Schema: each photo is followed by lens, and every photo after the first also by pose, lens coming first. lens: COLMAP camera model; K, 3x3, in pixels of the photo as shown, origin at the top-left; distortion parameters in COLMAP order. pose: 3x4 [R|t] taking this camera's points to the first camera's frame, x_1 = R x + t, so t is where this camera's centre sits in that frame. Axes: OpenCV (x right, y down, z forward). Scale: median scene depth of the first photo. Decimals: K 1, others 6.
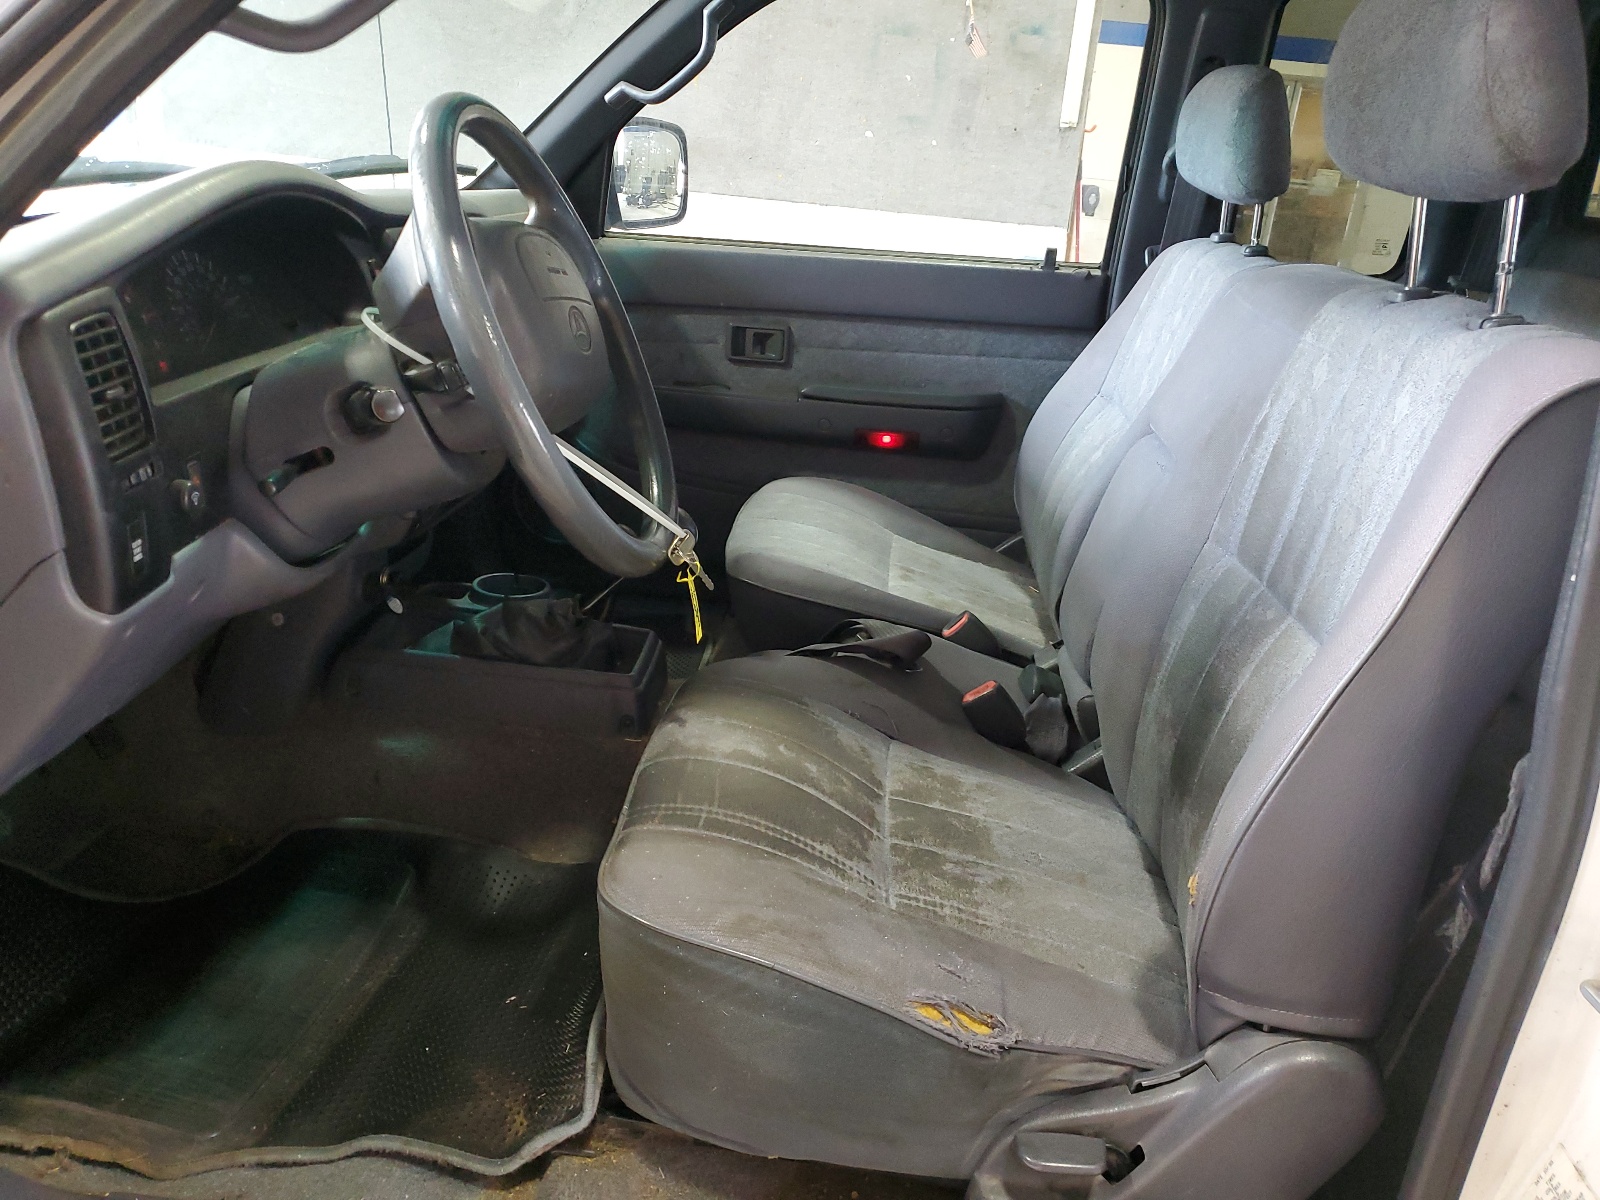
lens RADIAL K [[1203.5, 0, 800.0], [0, 1203.5, 600.0], [0, 0, 1]] dist [0.003741, -0.041212]
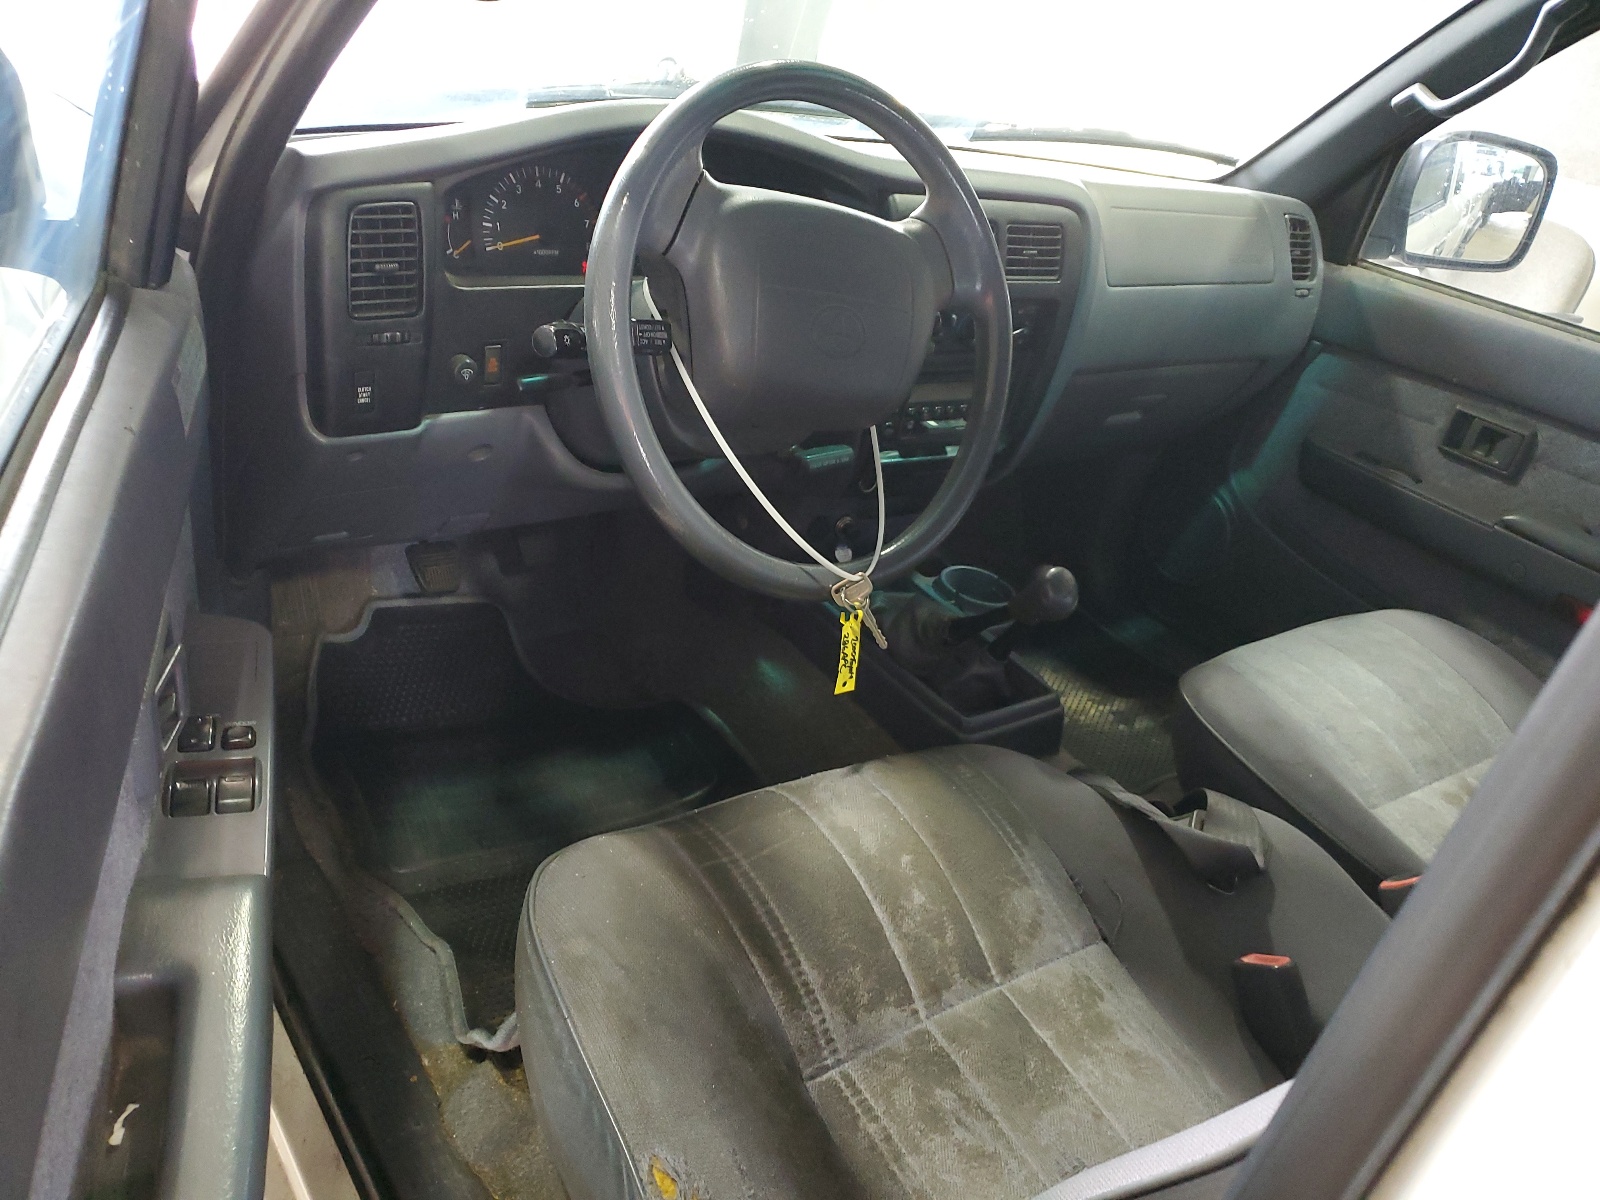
lens RADIAL K [[1203.5, 0, 800.0], [0, 1203.5, 600.0], [0, 0, 1]] dist [0.003741, -0.041212]
pose [[0.629765, 0.399924, -0.665926, 0.252522], [-0.383134, 0.905671, 0.181574, -0.098351], [0.675725, 0.140790, 0.723584, 0.177192]]
